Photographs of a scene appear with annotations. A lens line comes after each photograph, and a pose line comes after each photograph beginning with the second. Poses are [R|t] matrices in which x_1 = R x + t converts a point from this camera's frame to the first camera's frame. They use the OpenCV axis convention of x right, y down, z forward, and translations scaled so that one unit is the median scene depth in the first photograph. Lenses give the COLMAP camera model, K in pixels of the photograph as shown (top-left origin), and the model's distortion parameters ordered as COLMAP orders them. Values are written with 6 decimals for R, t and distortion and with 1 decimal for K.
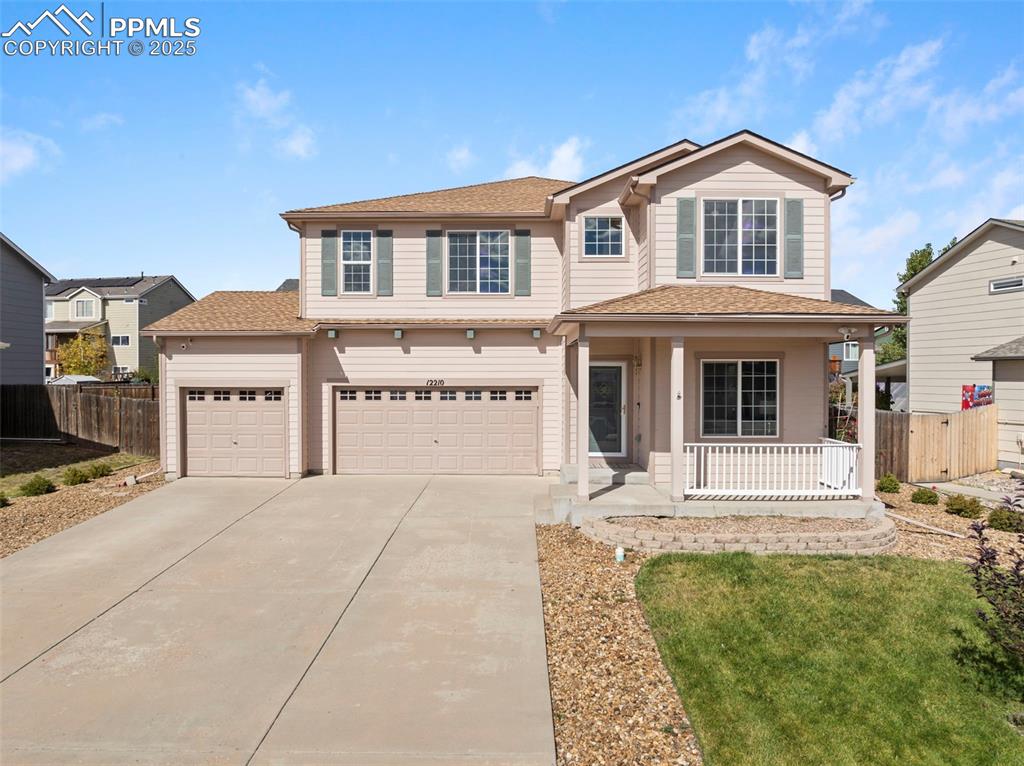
lens RADIAL K [[722.7, 0, 512.0], [0, 722.7, 383.0], [0, 0, 1]] dist [-0.036828, -0.006759]
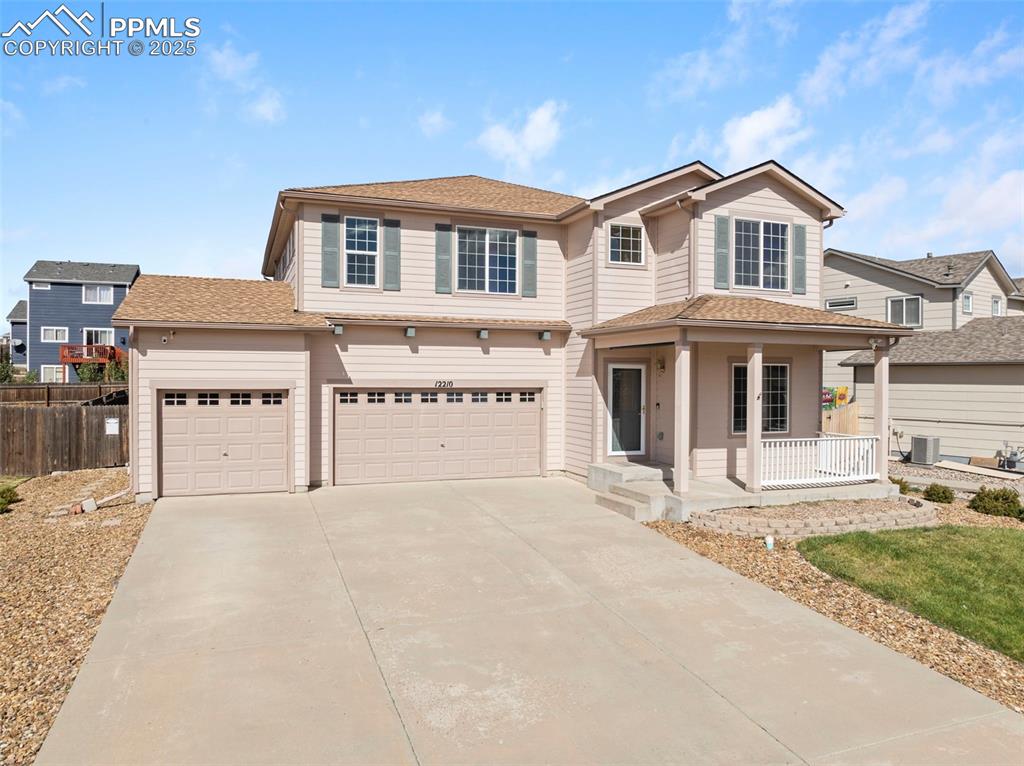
lens RADIAL K [[722.7, 0, 512.0], [0, 722.7, 383.0], [0, 0, 1]] dist [-0.036828, -0.006759]
pose [[0.931280, 0.001665, 0.364302, -0.378829], [-0.001319, 0.999998, -0.001199, -0.000866], [-0.364303, 0.000636, 0.931280, 0.081154]]
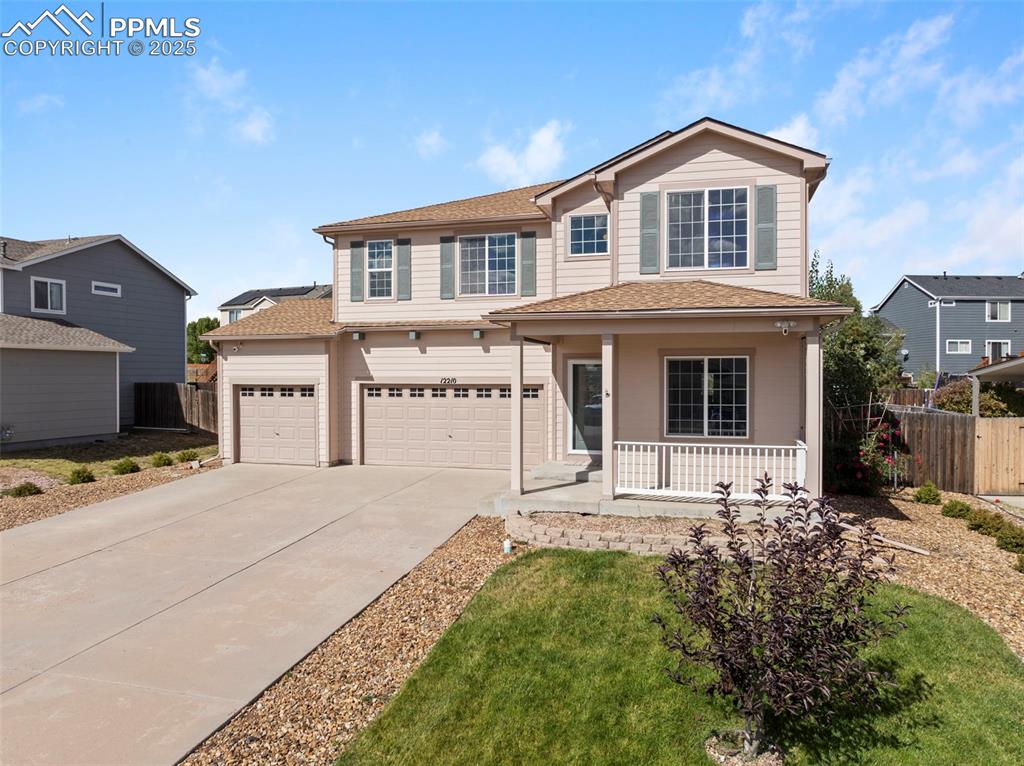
lens RADIAL K [[722.7, 0, 512.0], [0, 722.7, 383.0], [0, 0, 1]] dist [-0.036828, -0.006759]
pose [[0.966165, 0.001527, -0.257919, 0.262481], [-0.001420, 0.999999, 0.000602, 0.002114], [0.257919, -0.000216, 0.966166, 0.002555]]
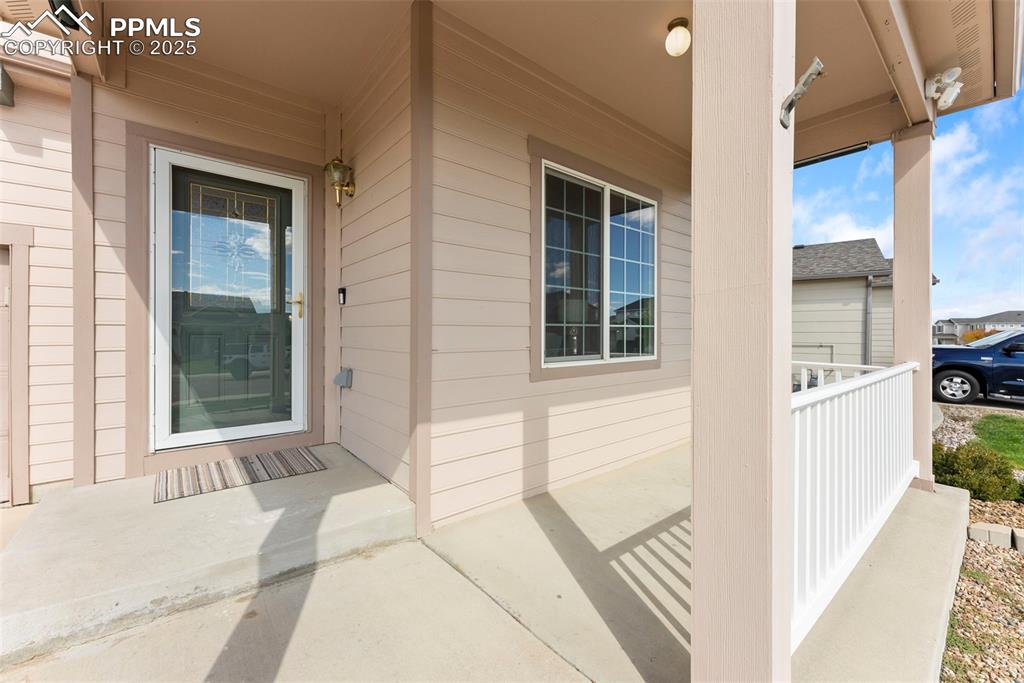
lens RADIAL K [[411.0, 0, 526.5], [0, 411.0, 332.7], [0, 0, 1]] dist [-0.000297, -0.000036]
pose [[0.755757, -0.000639, 0.654852, 0.096590], [0.005664, 0.999968, -0.005561, 0.049138], [-0.654828, 0.007912, 0.755736, 0.705504]]
